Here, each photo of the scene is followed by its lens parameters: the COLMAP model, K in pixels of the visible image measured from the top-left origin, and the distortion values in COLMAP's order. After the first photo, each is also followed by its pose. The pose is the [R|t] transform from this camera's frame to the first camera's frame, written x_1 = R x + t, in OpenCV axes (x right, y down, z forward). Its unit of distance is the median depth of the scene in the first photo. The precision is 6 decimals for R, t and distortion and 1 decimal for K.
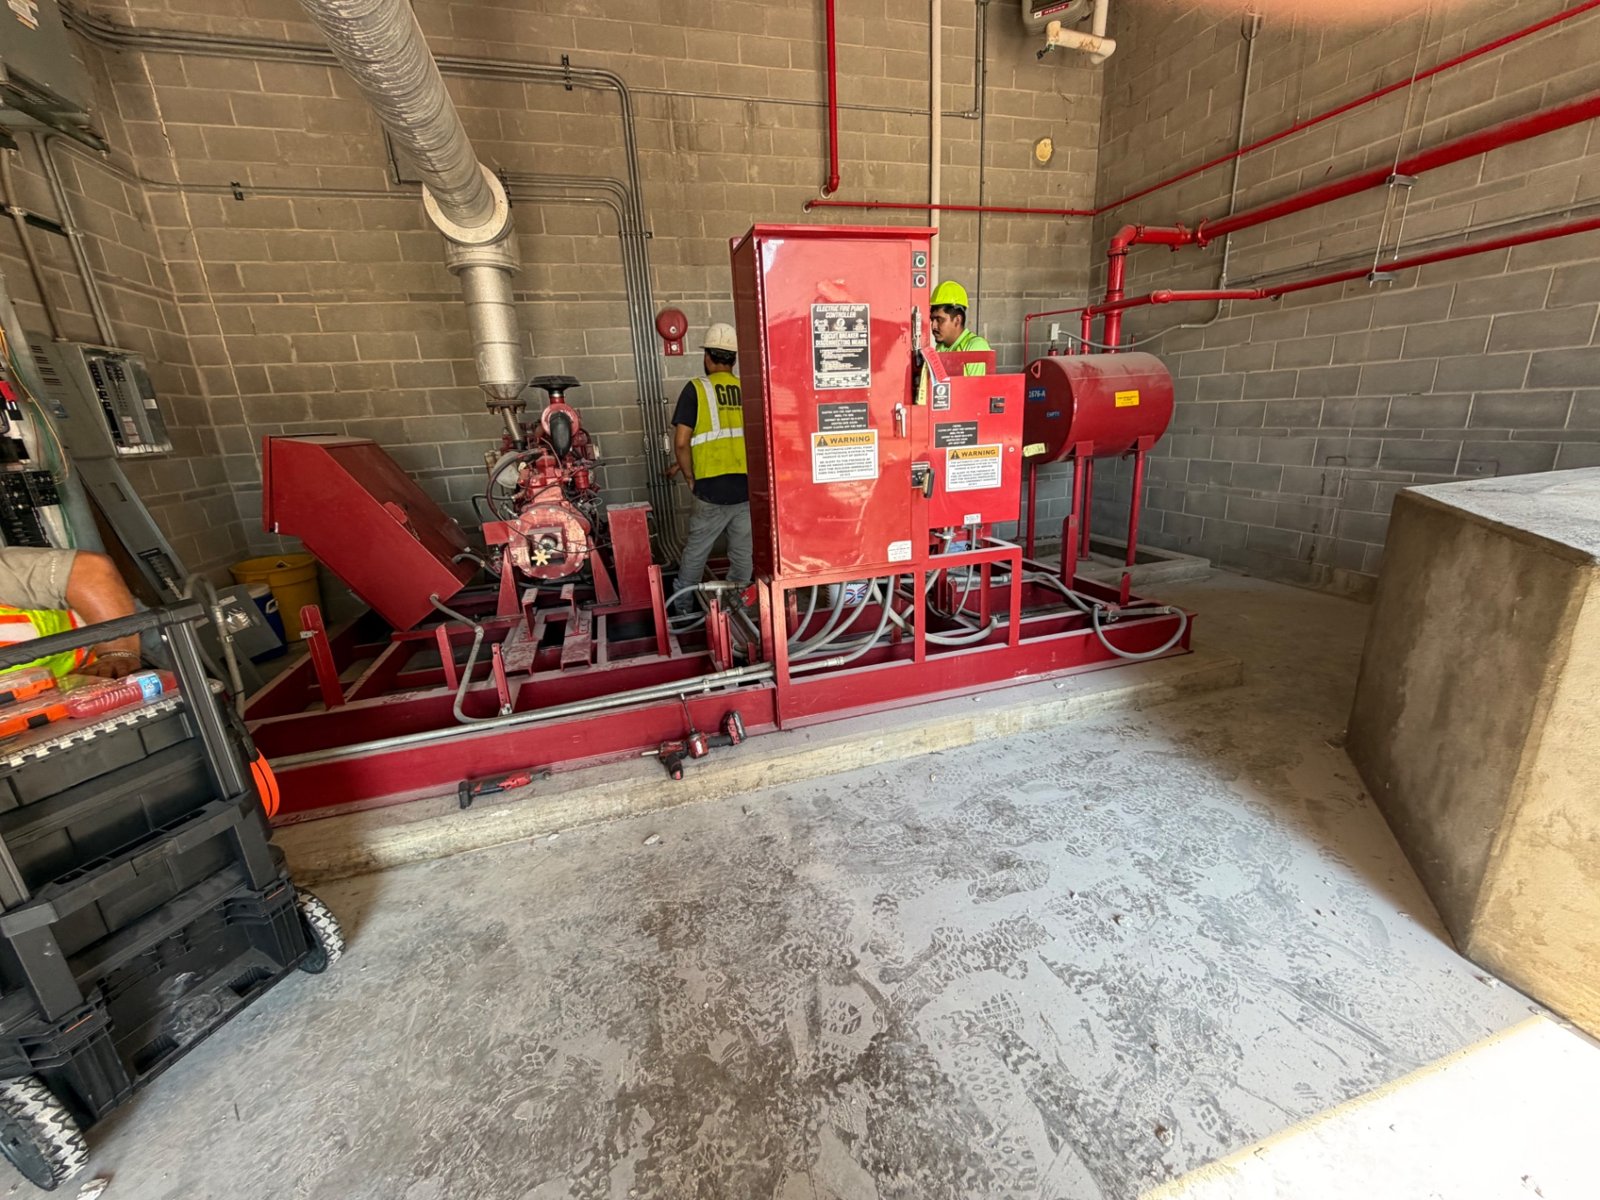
lens RADIAL K [[631.1, 0, 797.6], [0, 631.1, 598.7], [0, 0, 1]] dist [-0.008405, 0.000488]
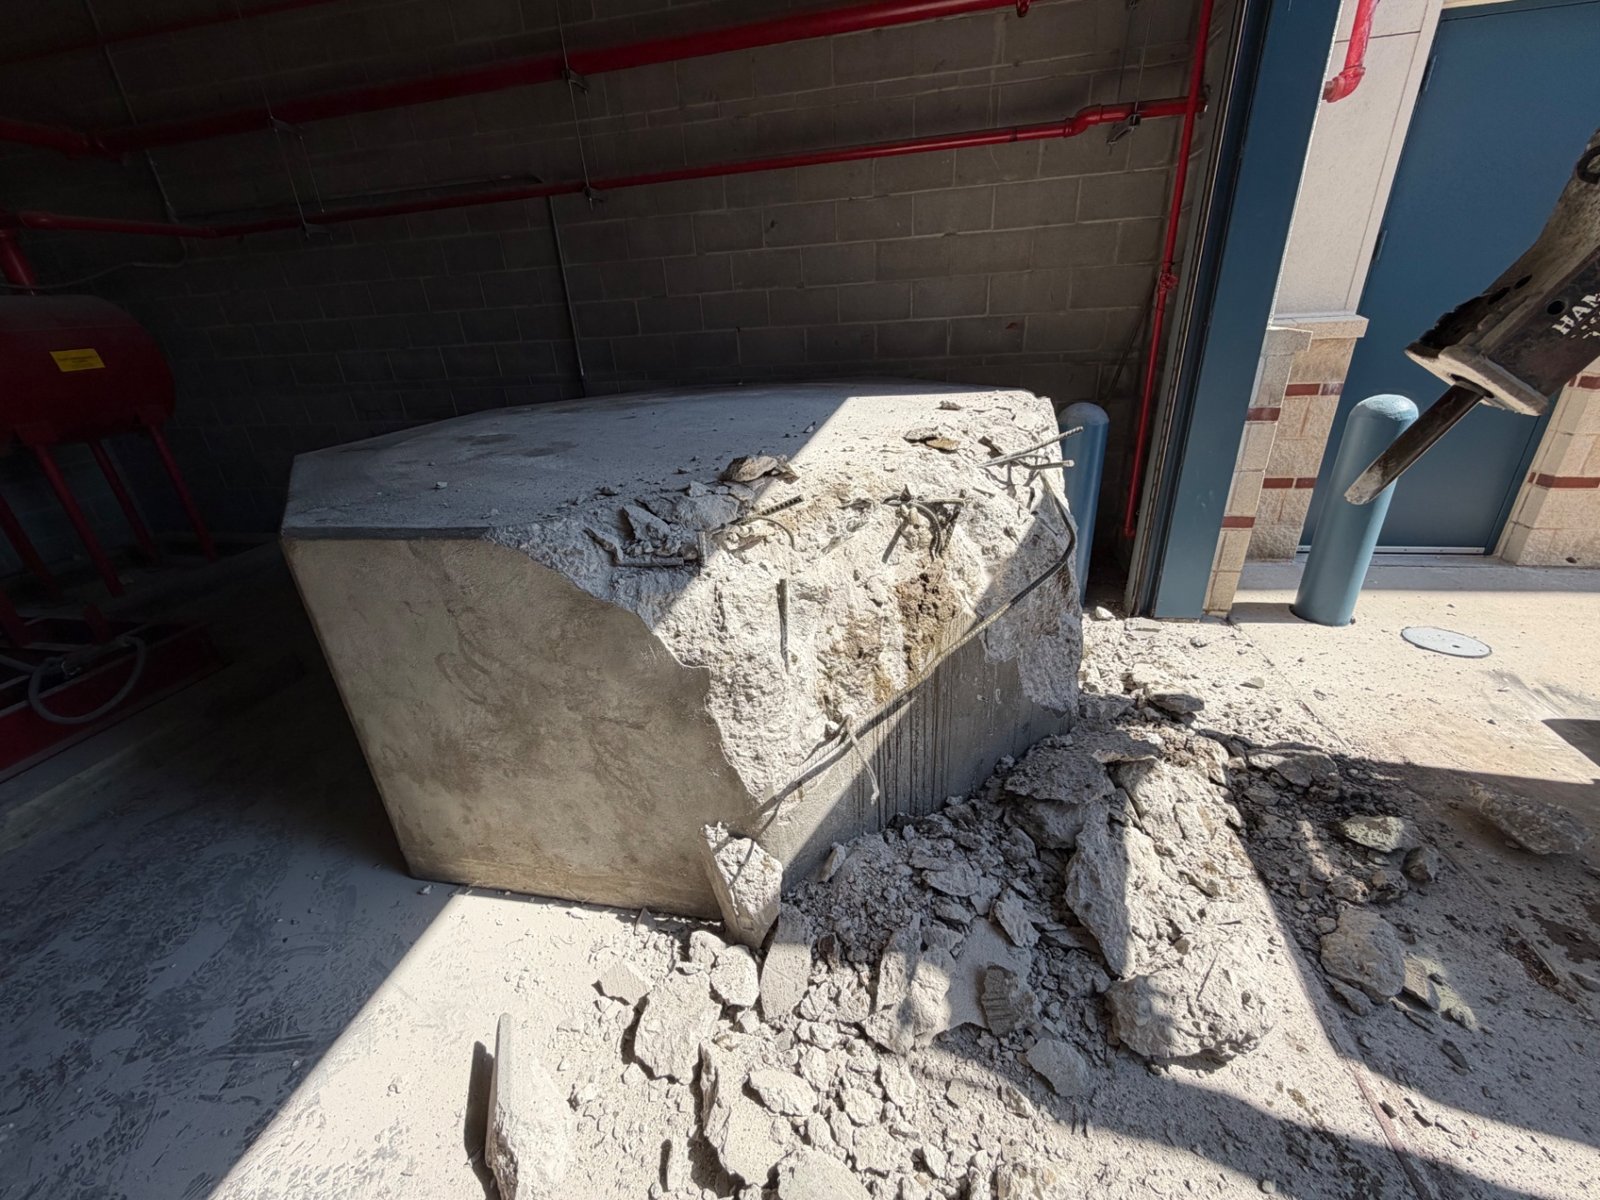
lens RADIAL K [[631.1, 0, 799.8], [0, 631.1, 596.9], [0, 0, 1]] dist [-0.008405, 0.000488]
pose [[0.456399, -0.340781, 0.821929, 0.279117], [0.276514, 0.932333, 0.233014, 0.013192], [-0.845719, 0.120927, 0.519747, -0.106968]]
